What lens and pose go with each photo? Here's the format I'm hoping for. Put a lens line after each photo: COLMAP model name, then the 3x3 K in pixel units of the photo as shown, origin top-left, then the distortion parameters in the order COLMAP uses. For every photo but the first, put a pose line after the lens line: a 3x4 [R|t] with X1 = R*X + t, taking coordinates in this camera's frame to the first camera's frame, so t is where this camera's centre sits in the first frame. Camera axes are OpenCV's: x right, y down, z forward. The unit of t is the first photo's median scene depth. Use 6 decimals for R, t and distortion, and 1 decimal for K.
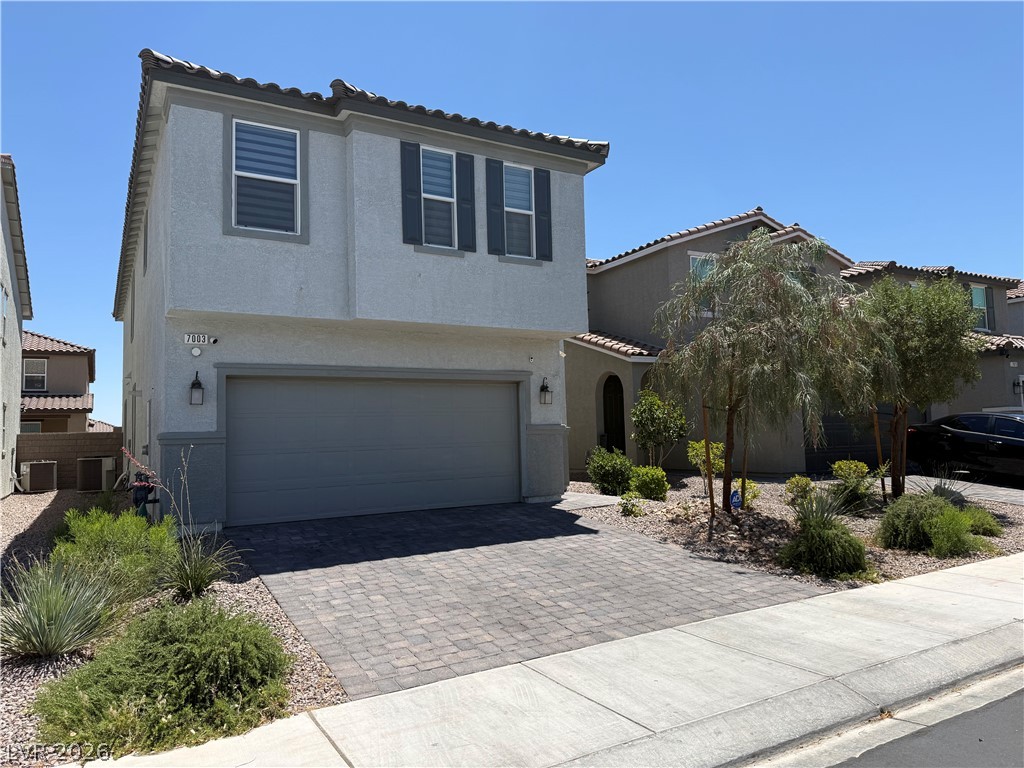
lens RADIAL K [[730.8, 0, 512.1], [0, 730.8, 379.7], [0, 0, 1]] dist [0.021651, -0.025921]
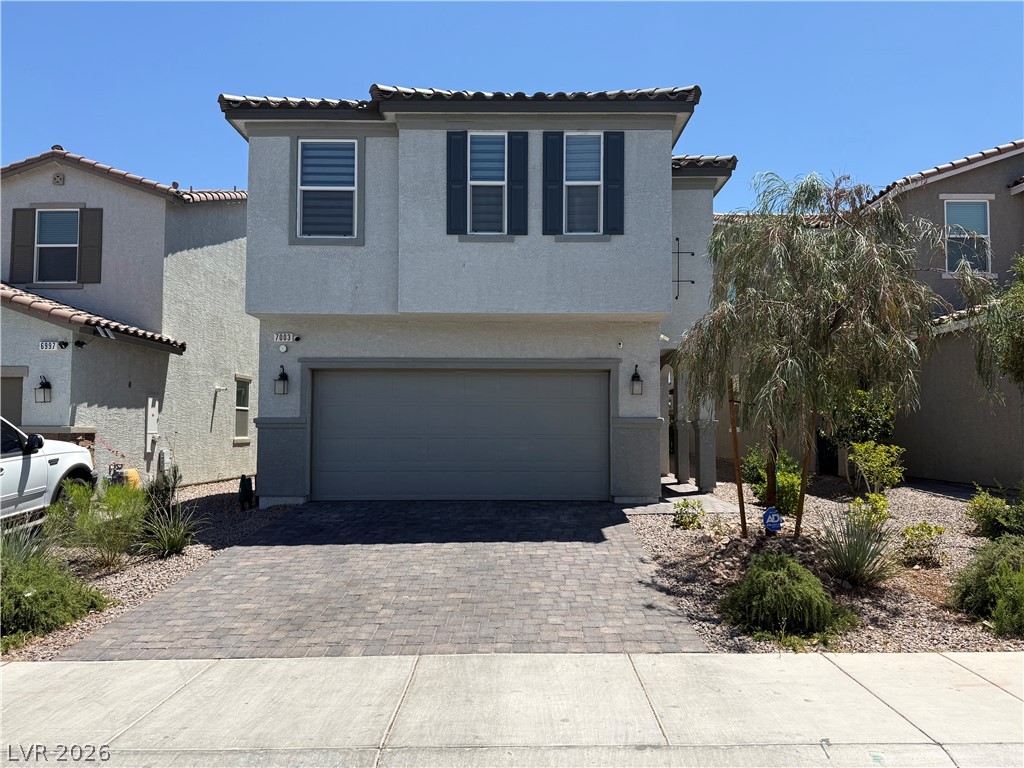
lens RADIAL K [[730.8, 0, 515.3], [0, 730.8, 388.6], [0, 0, 1]] dist [0.021651, -0.025921]
pose [[0.860495, 0.002687, -0.509451, 0.455082], [0.015844, 0.999361, 0.032033, -0.006135], [0.509212, -0.035636, 0.859903, 0.183099]]
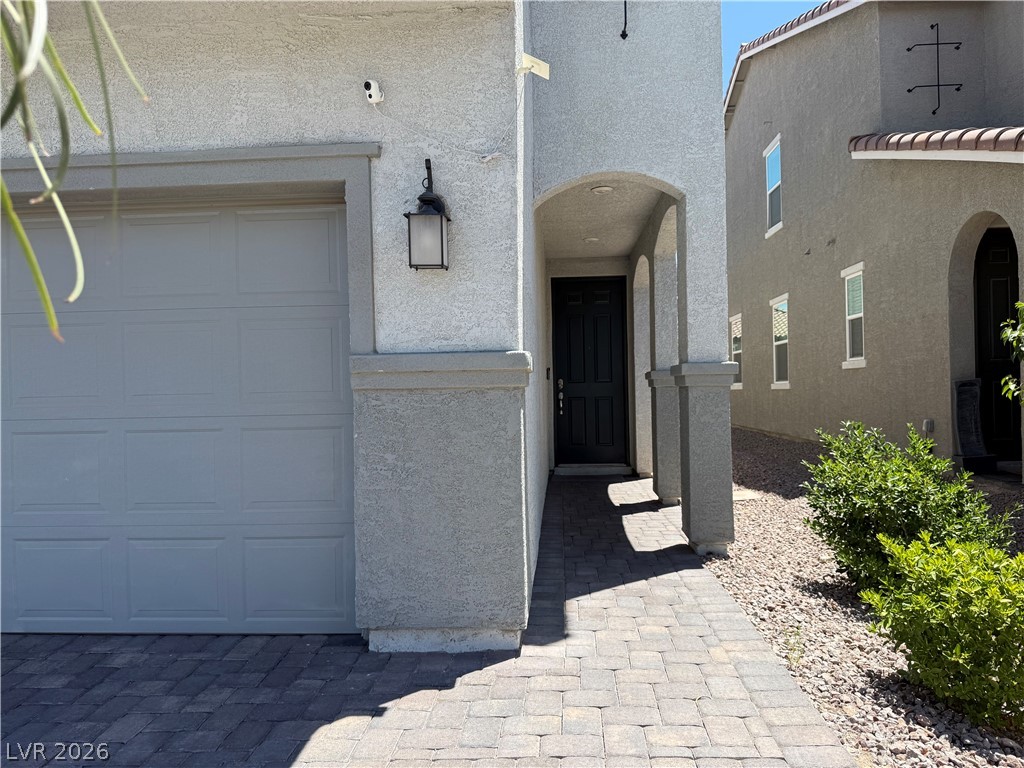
lens RADIAL K [[730.8, 0, 511.6], [0, 730.8, 389.1], [0, 0, 1]] dist [0.021651, -0.025921]
pose [[0.832173, 0.016376, -0.554275, 0.251501], [0.038387, 0.995465, 0.087044, 0.065131], [0.553186, -0.093713, 0.827770, 0.975884]]
